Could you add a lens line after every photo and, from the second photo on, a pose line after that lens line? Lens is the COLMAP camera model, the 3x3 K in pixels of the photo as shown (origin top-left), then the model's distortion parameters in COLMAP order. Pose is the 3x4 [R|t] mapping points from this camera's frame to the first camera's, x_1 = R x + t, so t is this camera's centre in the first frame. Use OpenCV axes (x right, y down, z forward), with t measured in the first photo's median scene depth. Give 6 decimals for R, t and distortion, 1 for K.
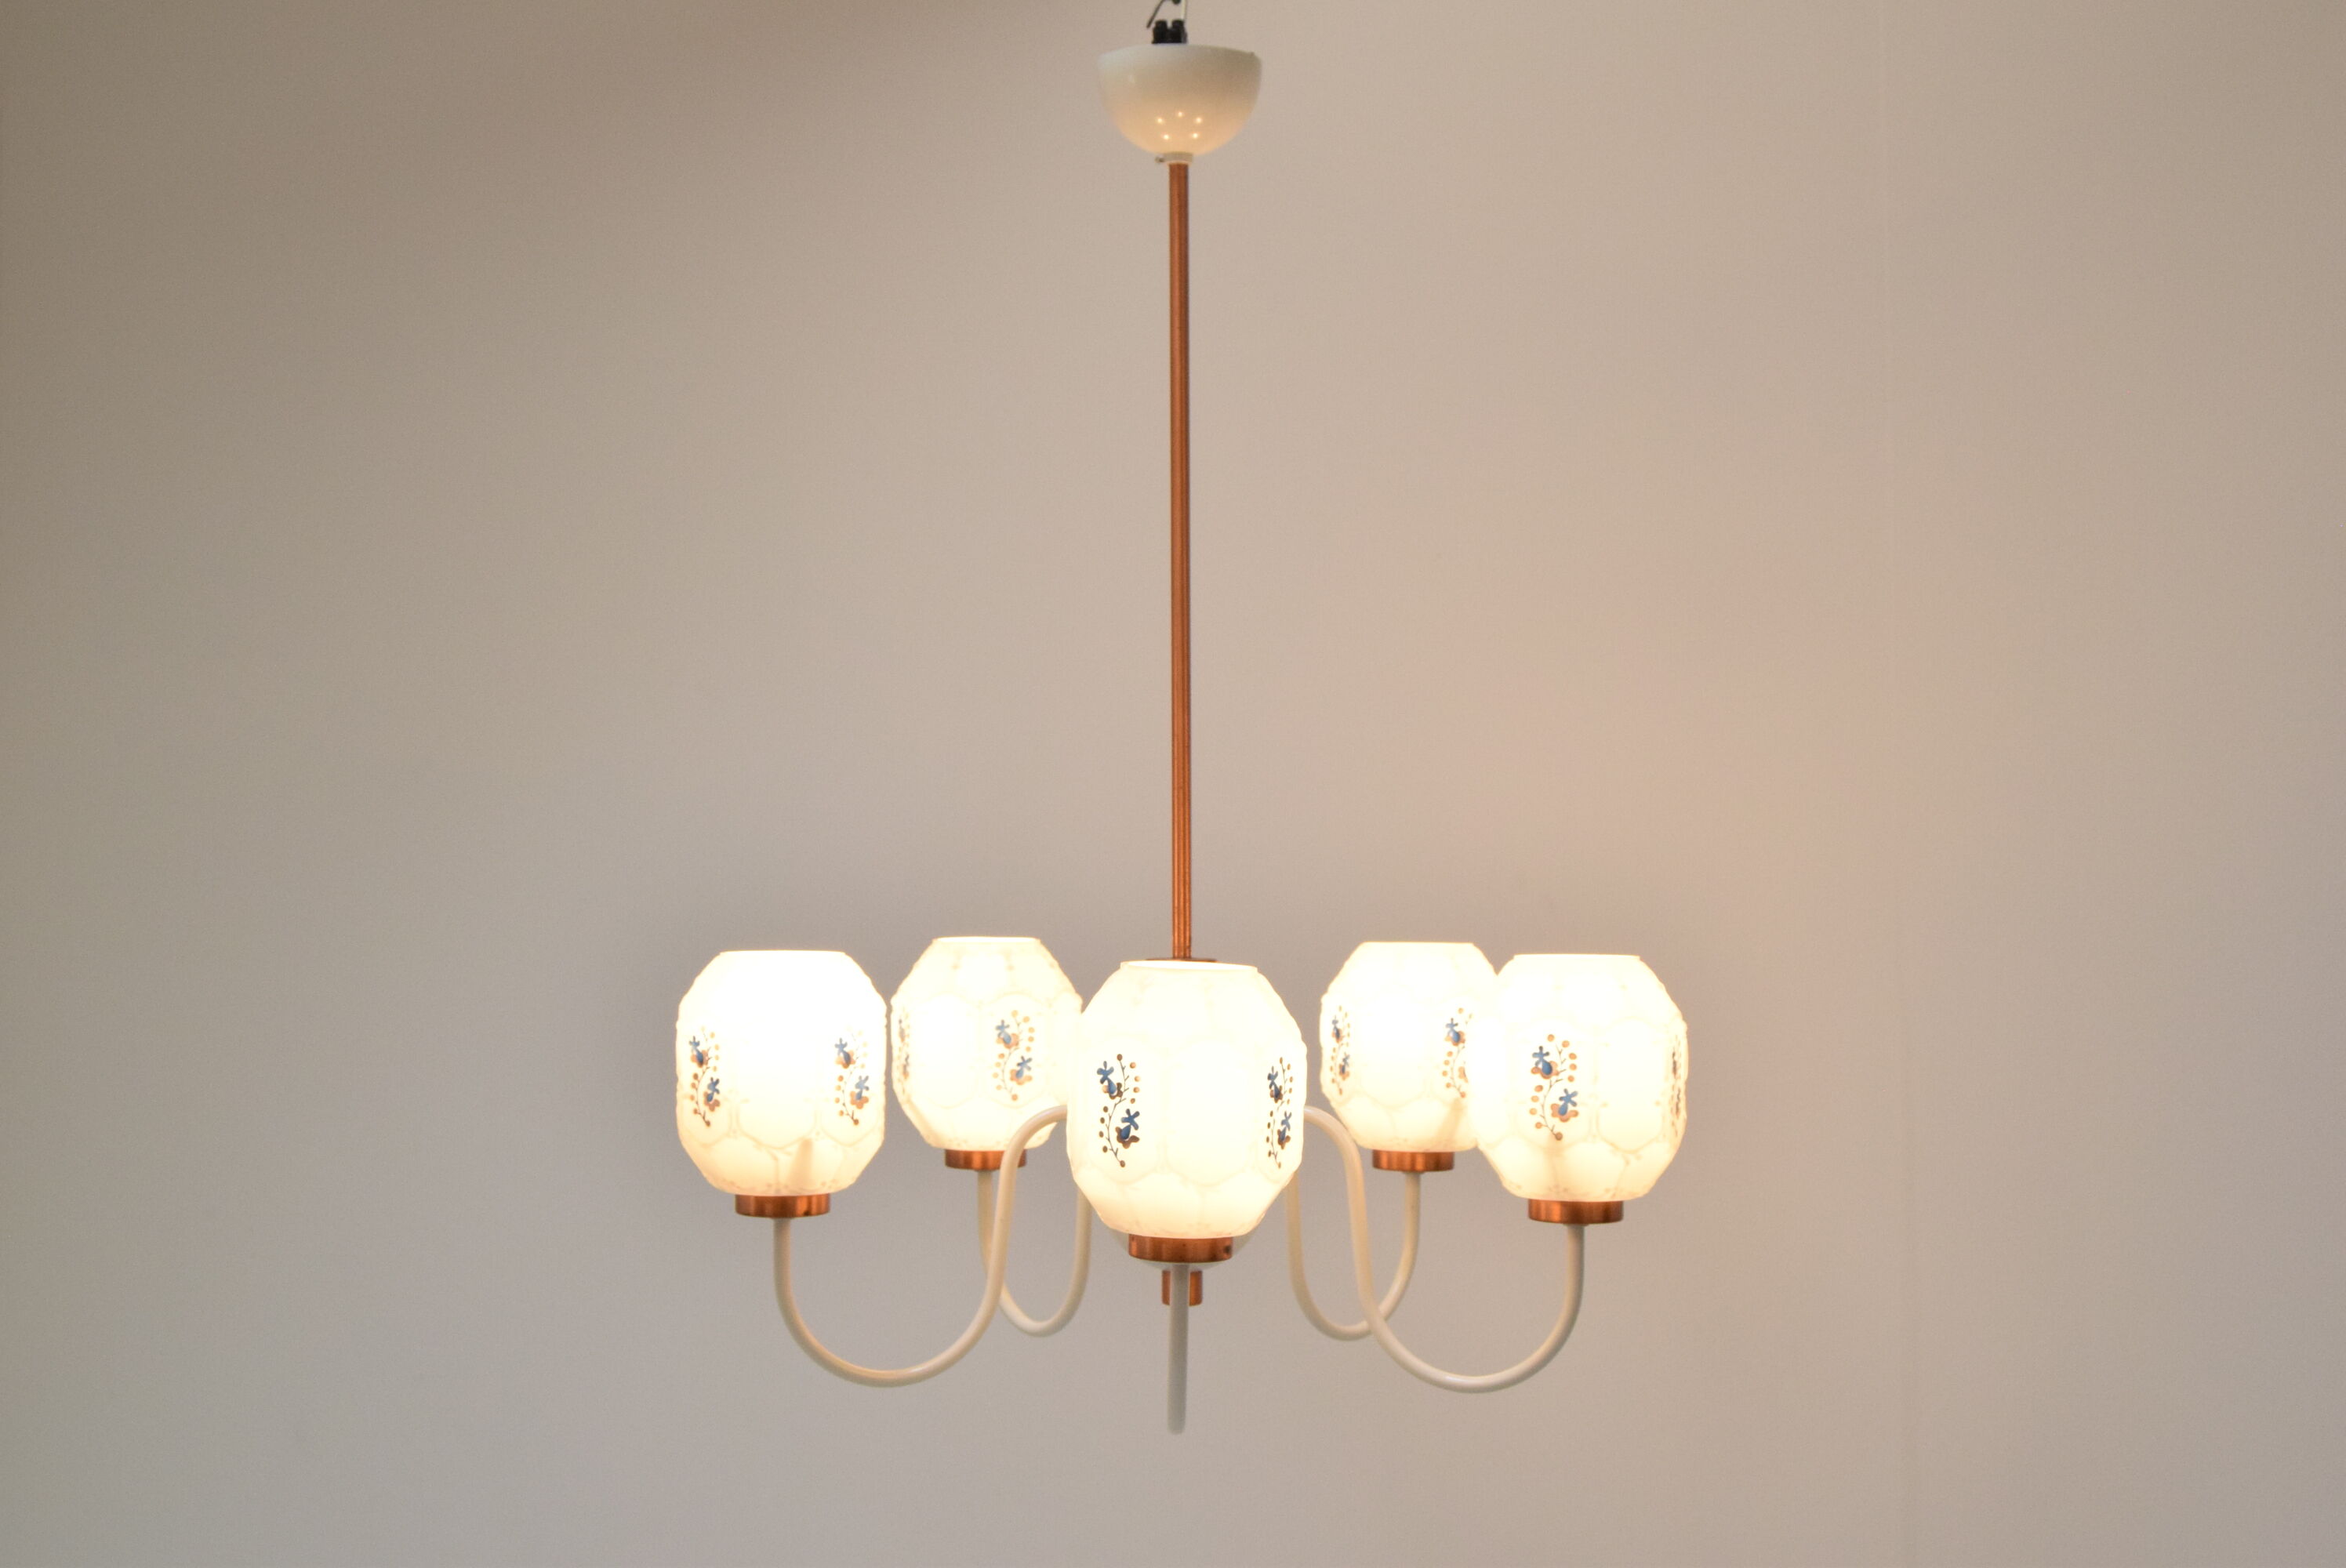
lens RADIAL K [[3006.7, 0, 1176.1], [0, 3006.7, 796.7], [0, 0, 1]] dist [-0.008123, 0.000000]
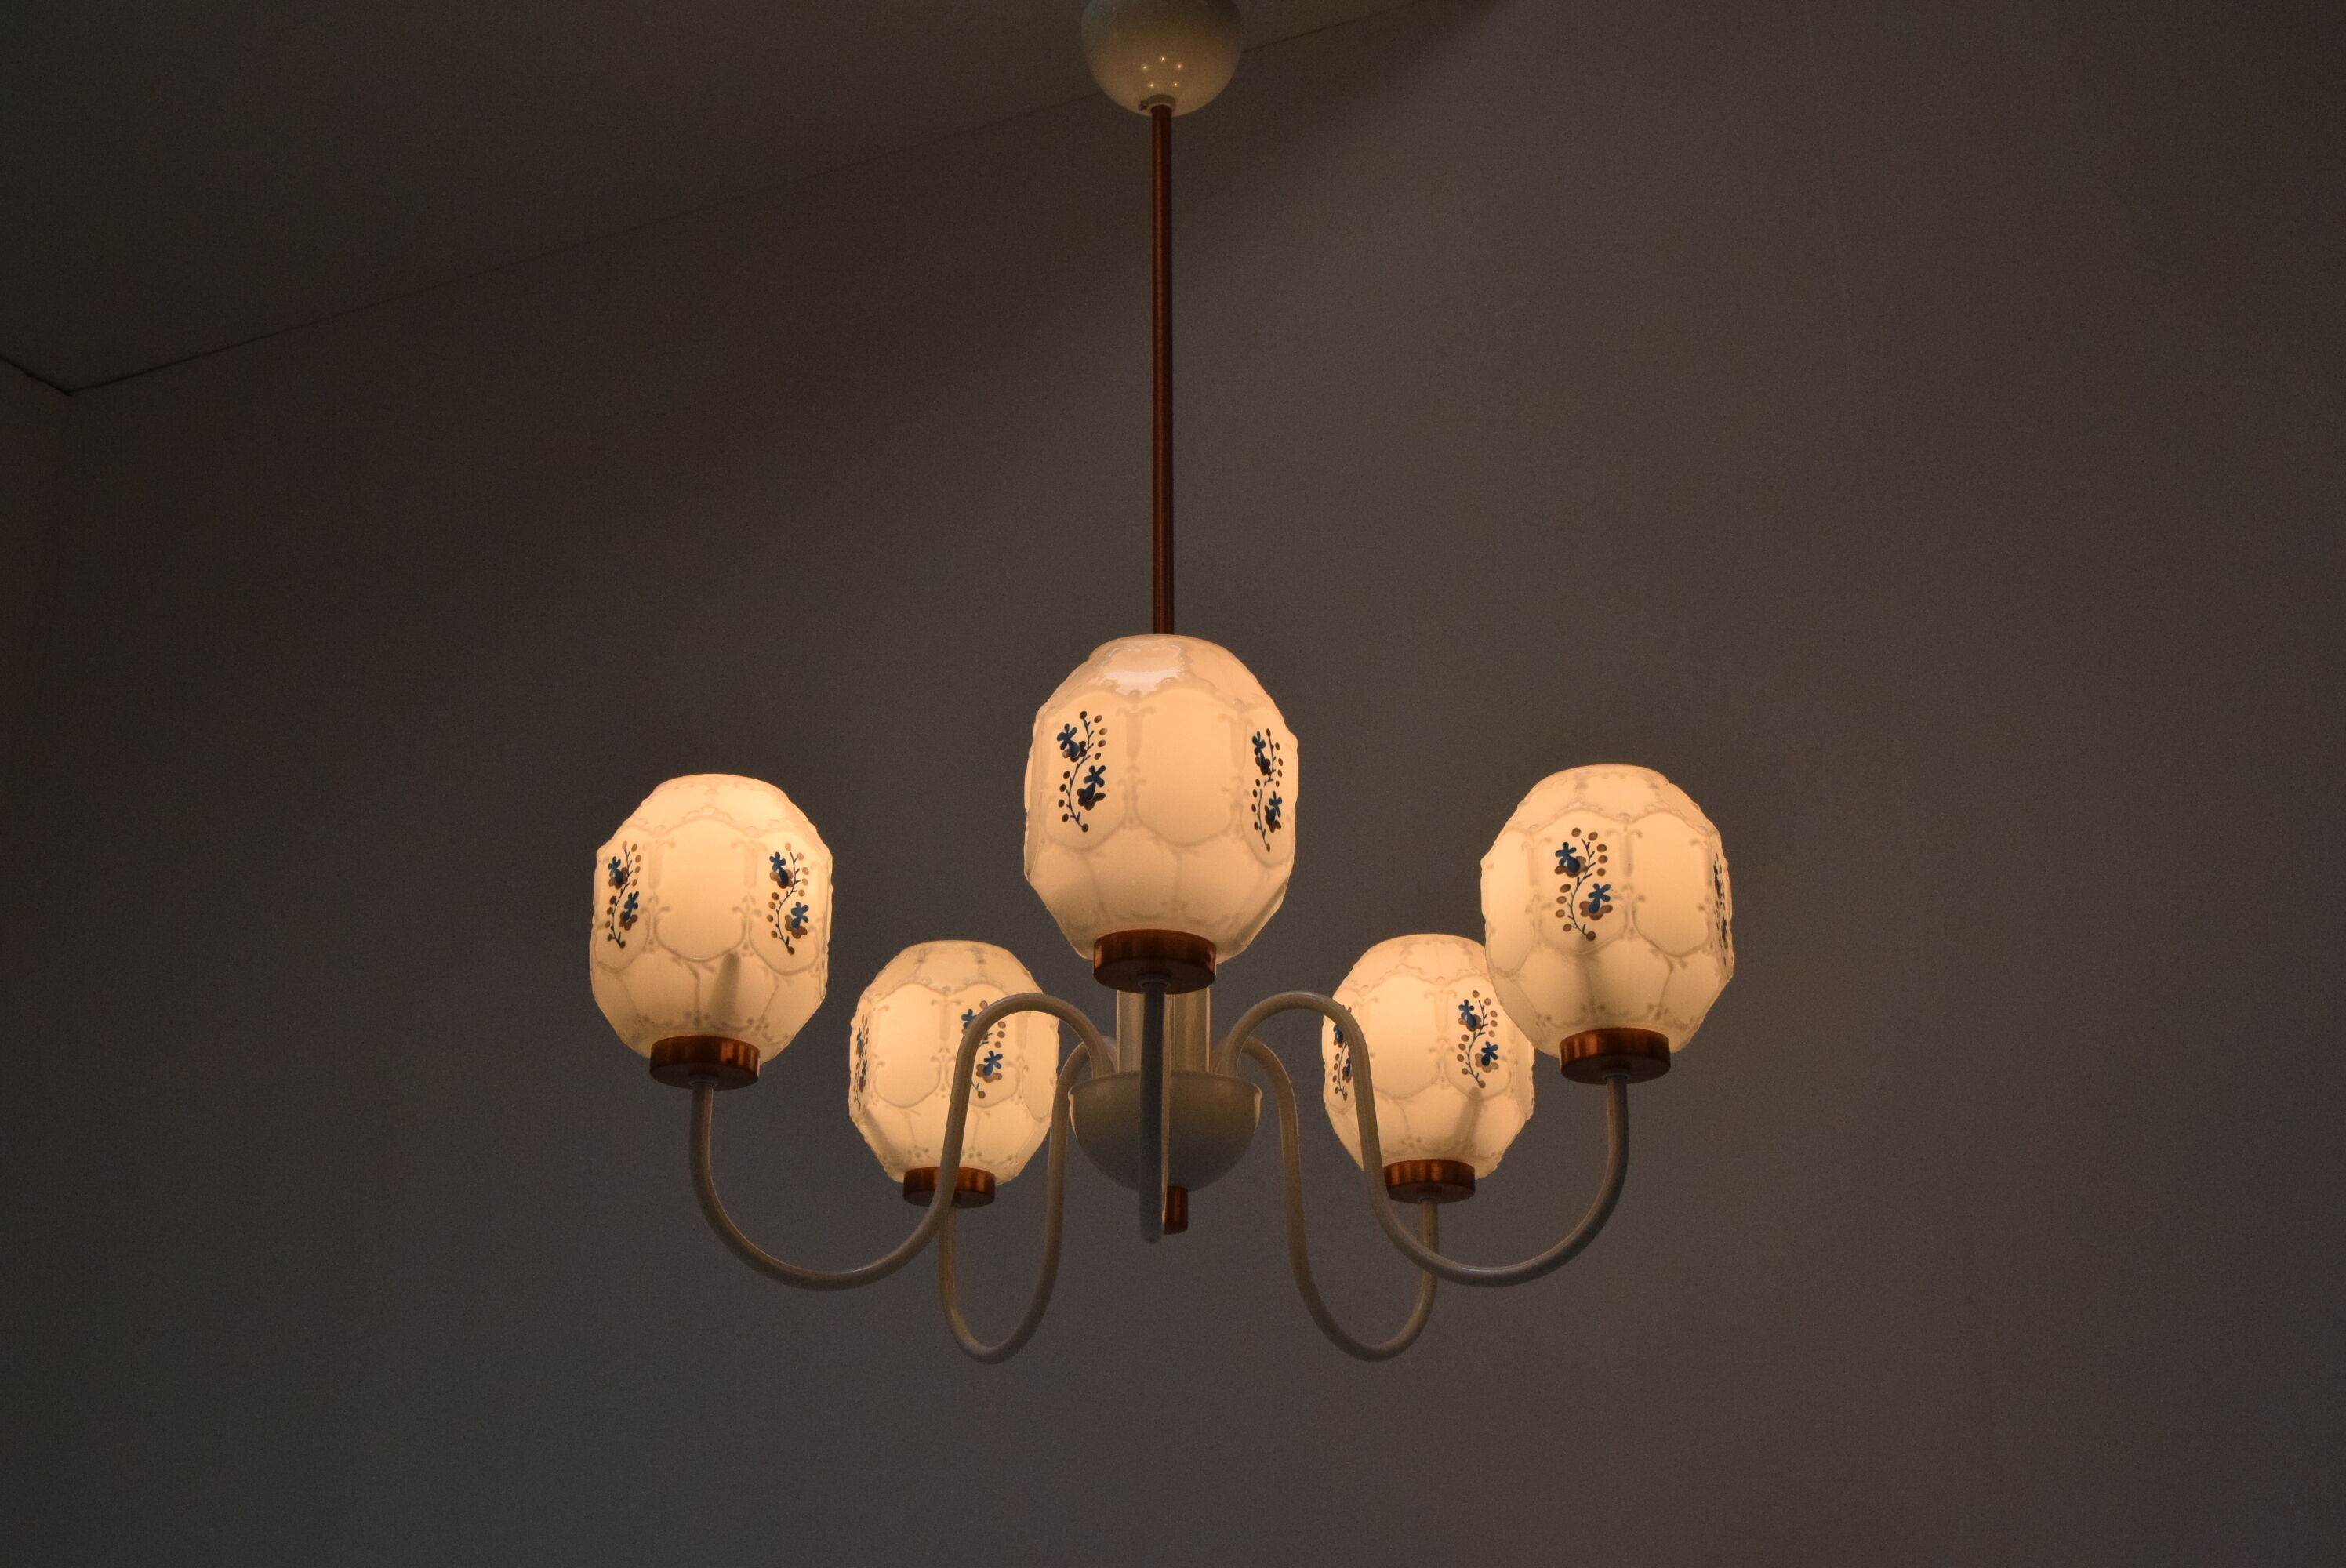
lens RADIAL K [[2757.0, 0, 1171.6], [0, 2757.0, 772.2], [0, 0, 1]] dist [-0.040634, 0.000000]
pose [[0.999947, -0.004145, -0.009406, 0.013042], [0.000625, 0.937901, -0.346902, 0.344829], [0.010260, 0.346878, 0.937854, 0.230342]]
